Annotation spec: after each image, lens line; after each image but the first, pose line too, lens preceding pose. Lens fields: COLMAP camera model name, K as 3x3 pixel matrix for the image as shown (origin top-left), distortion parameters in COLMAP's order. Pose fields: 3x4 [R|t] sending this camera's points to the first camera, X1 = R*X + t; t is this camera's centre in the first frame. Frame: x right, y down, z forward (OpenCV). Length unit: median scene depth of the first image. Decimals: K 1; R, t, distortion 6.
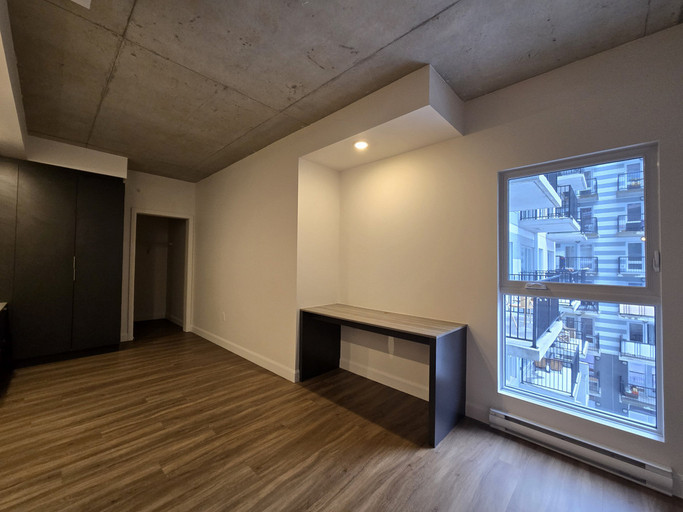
lens RADIAL K [[279.4, 0, 336.5], [0, 279.4, 255.5], [0, 0, 1]] dist [0.000004, 0.000436]
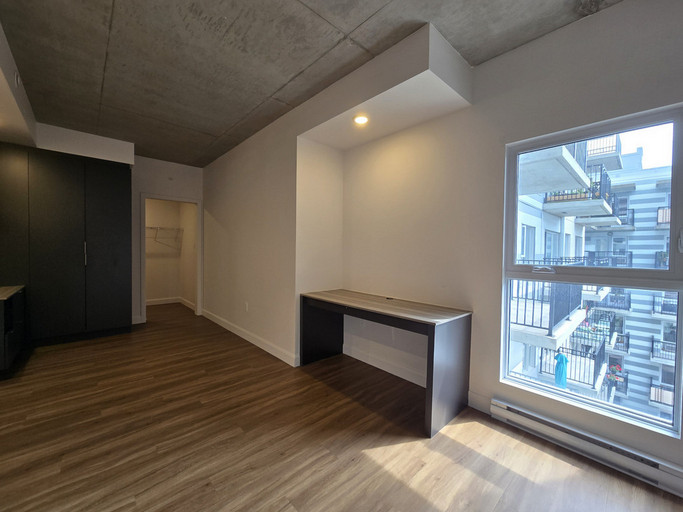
lens RADIAL K [[280.5, 0, 339.9], [0, 280.5, 255.1], [0, 0, 1]] dist [0.000198, 0.000180]
pose [[0.998450, -0.001563, -0.055641, 0.071281], [0.003972, 0.999058, 0.043212, 0.016254], [0.055521, -0.043366, 0.997515, 0.036860]]
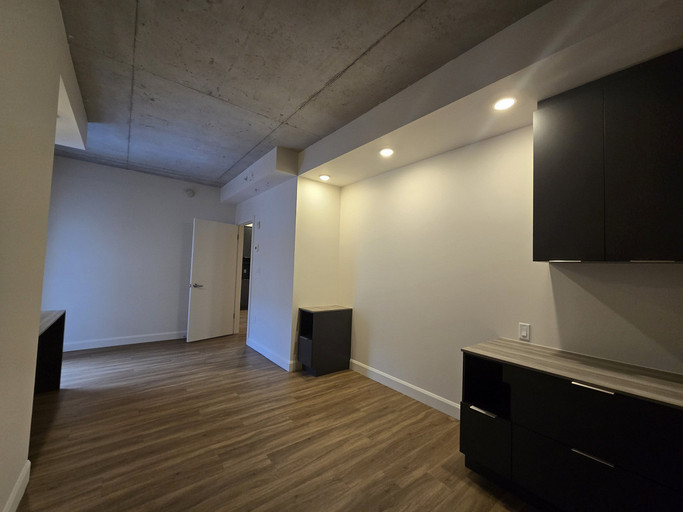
lens RADIAL K [[279.4, 0, 336.5], [0, 279.4, 255.5], [0, 0, 1]] dist [0.000004, 0.000436]
pose [[-0.988886, -0.041642, 0.142725, -1.003133], [-0.052020, 0.996206, -0.069767, 0.031593], [-0.139278, -0.076416, -0.987300, 1.864519]]
